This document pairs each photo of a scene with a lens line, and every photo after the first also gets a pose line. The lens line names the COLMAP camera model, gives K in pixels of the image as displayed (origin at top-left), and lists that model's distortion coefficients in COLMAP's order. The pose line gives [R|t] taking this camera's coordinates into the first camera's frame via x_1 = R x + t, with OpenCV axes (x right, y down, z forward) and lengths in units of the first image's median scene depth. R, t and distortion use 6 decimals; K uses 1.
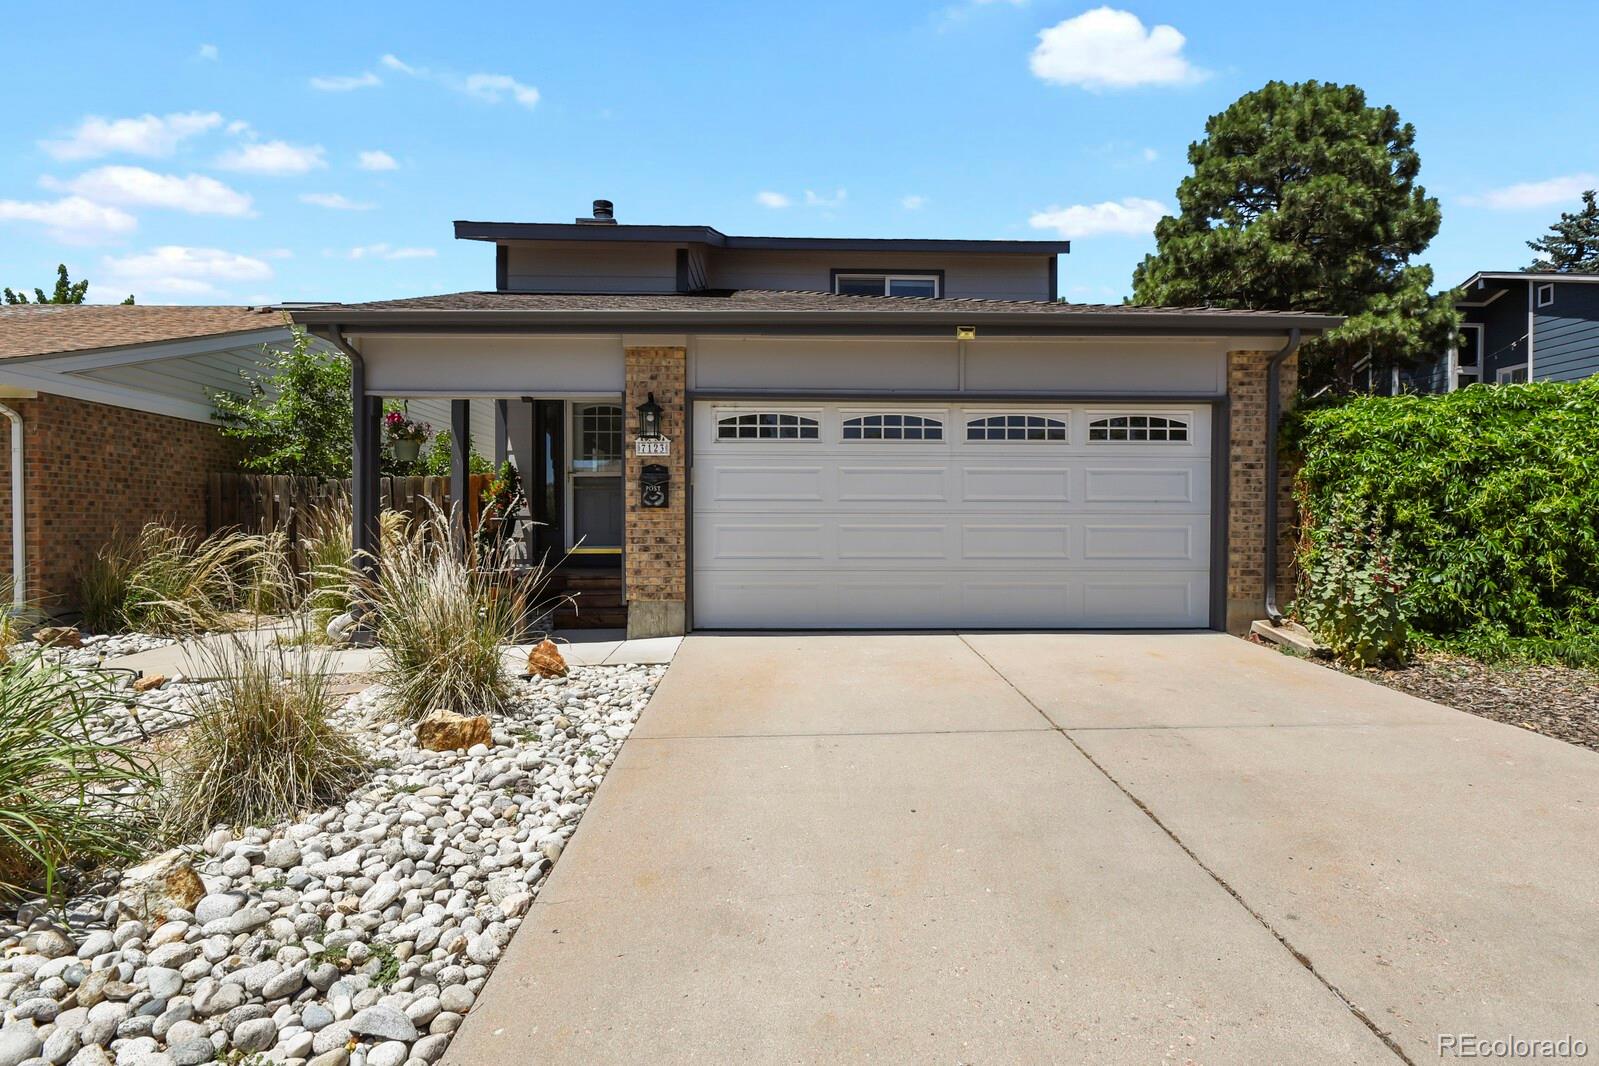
lens RADIAL K [[776.8, 0, 798.0], [0, 776.8, 528.7], [0, 0, 1]] dist [-0.005522, -0.004888]
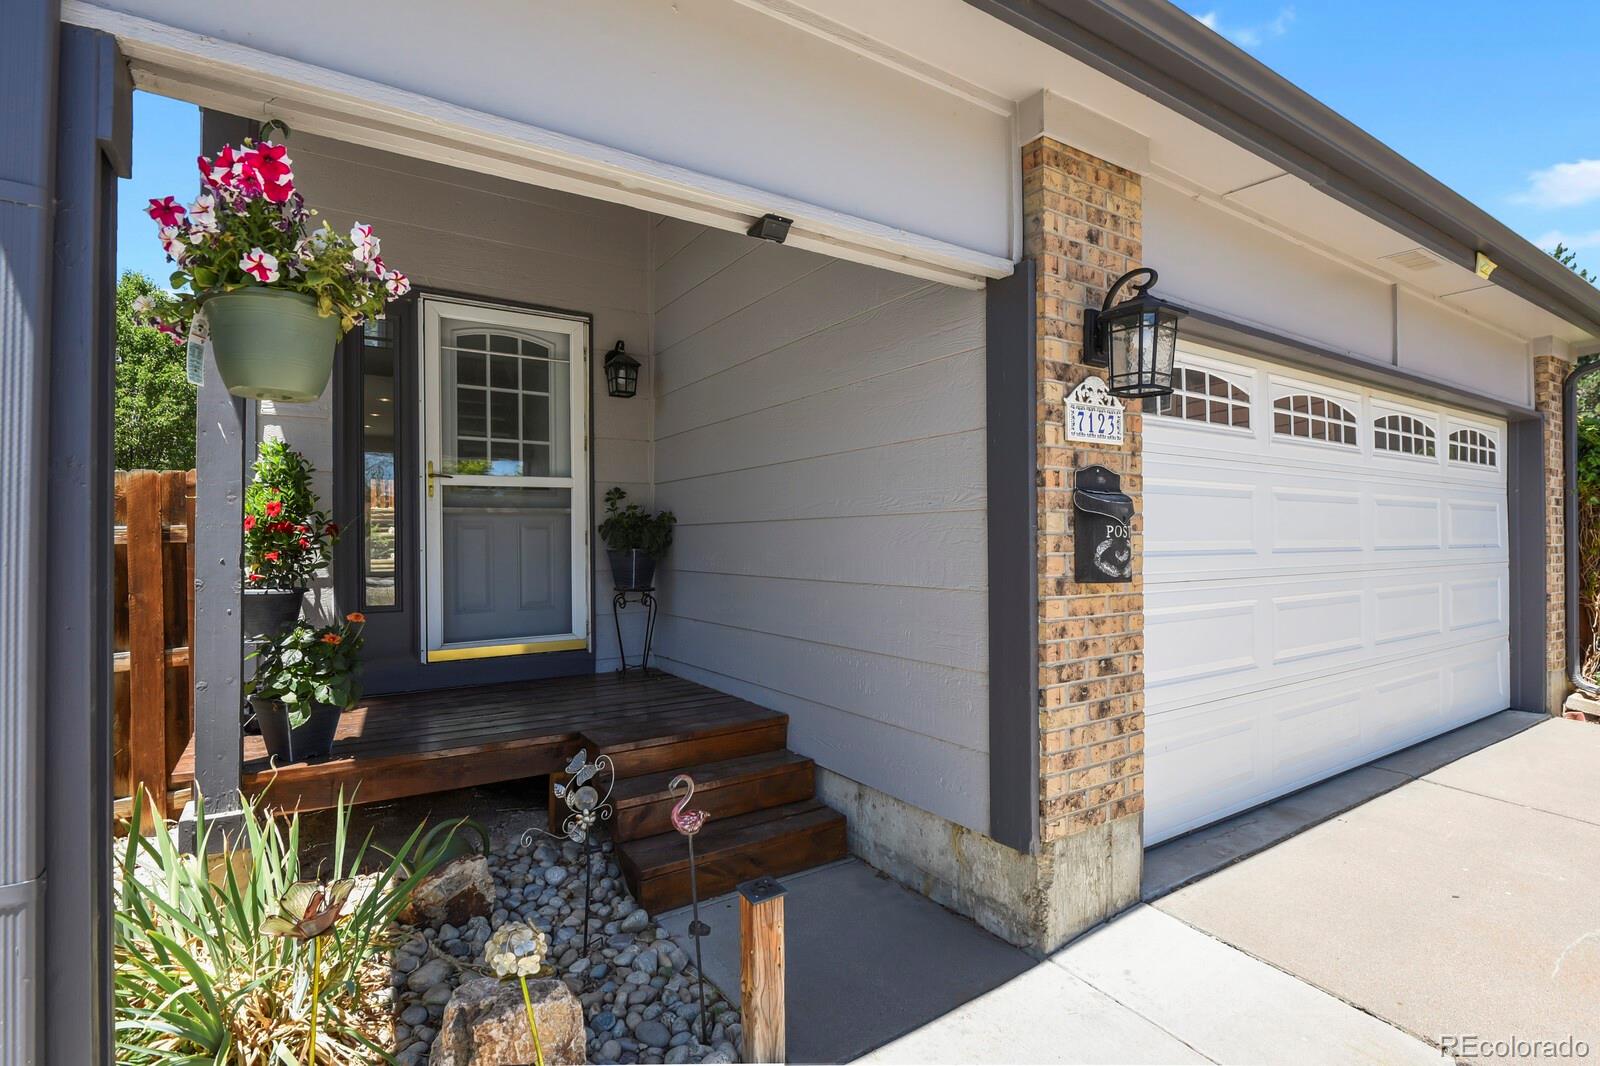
lens RADIAL K [[777.3, 0, 802.9], [0, 777.3, 529.8], [0, 0, 1]] dist [-0.005522, -0.004888]
pose [[0.834614, -0.003907, 0.550822, -0.511129], [0.016370, 0.999709, -0.017713, -0.047589], [-0.550592, 0.023801, 0.834435, 0.762532]]
